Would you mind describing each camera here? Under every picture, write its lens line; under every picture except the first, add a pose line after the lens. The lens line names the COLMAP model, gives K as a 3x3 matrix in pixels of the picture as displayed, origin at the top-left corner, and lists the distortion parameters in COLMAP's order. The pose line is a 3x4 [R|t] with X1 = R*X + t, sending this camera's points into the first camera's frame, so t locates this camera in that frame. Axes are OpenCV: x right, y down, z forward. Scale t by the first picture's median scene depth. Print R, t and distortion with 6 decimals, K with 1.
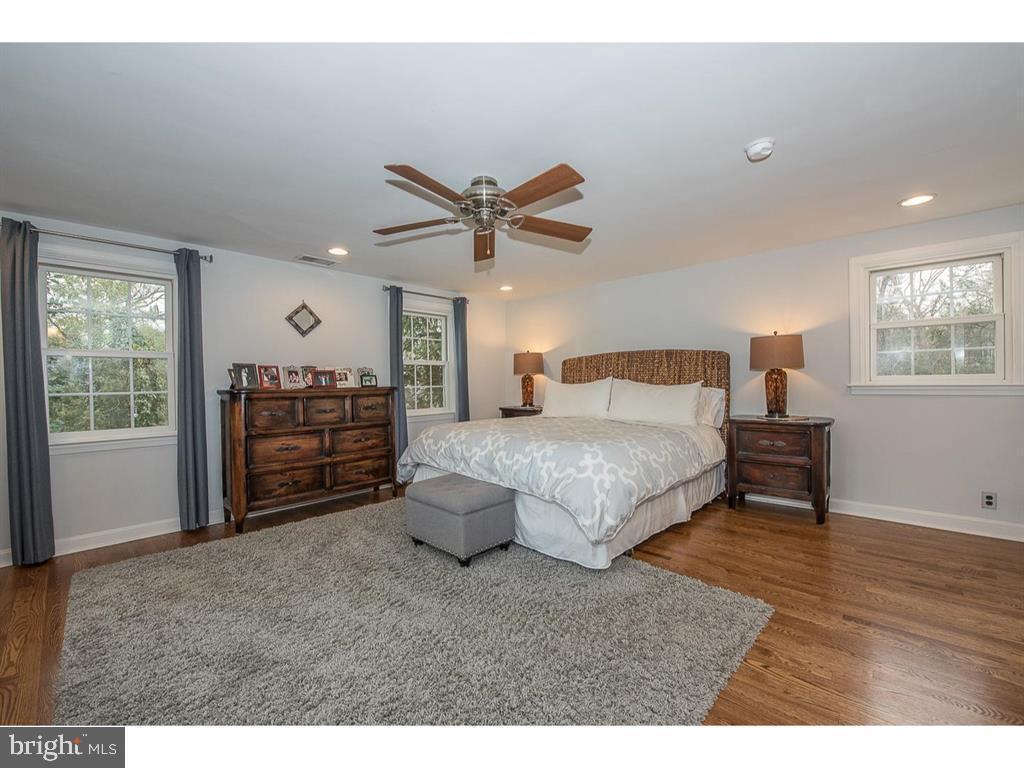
lens RADIAL K [[416.0, 0, 504.8], [0, 416.0, 387.0], [0, 0, 1]] dist [-0.030235, -0.000187]
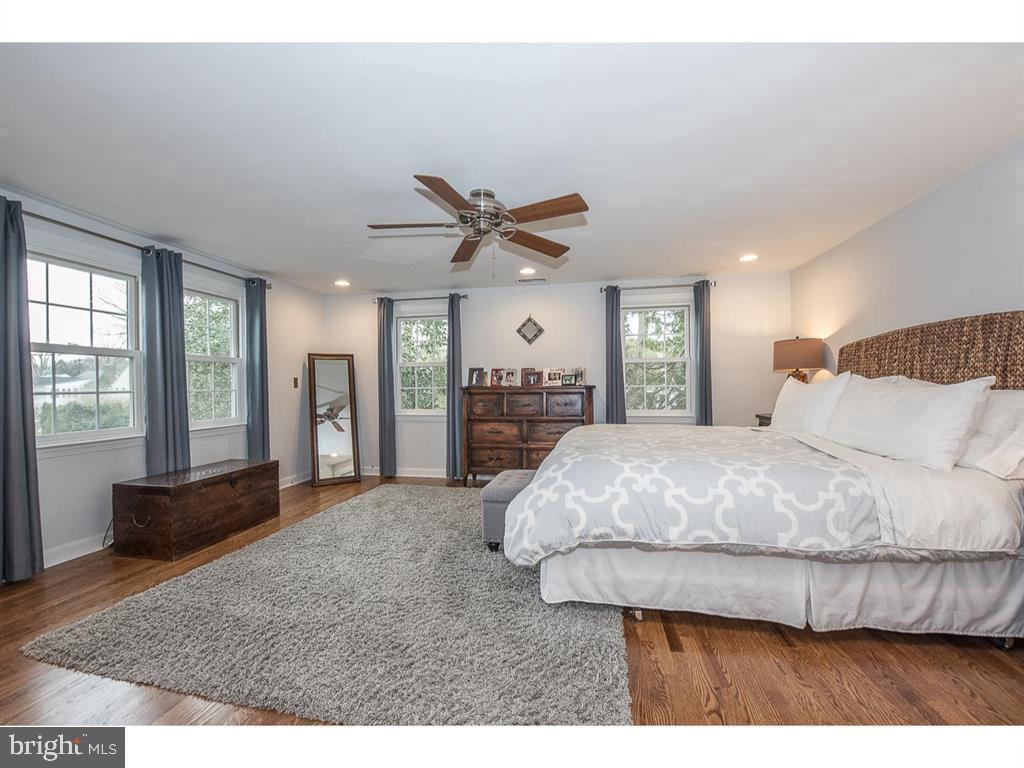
lens RADIAL K [[416.0, 0, 504.8], [0, 416.0, 387.0], [0, 0, 1]] dist [-0.030235, -0.000187]
pose [[0.536893, 0.009882, -0.843593, 0.557227], [-0.009098, 0.999941, 0.005923, -0.001171], [0.843601, 0.004495, 0.536951, 0.295591]]
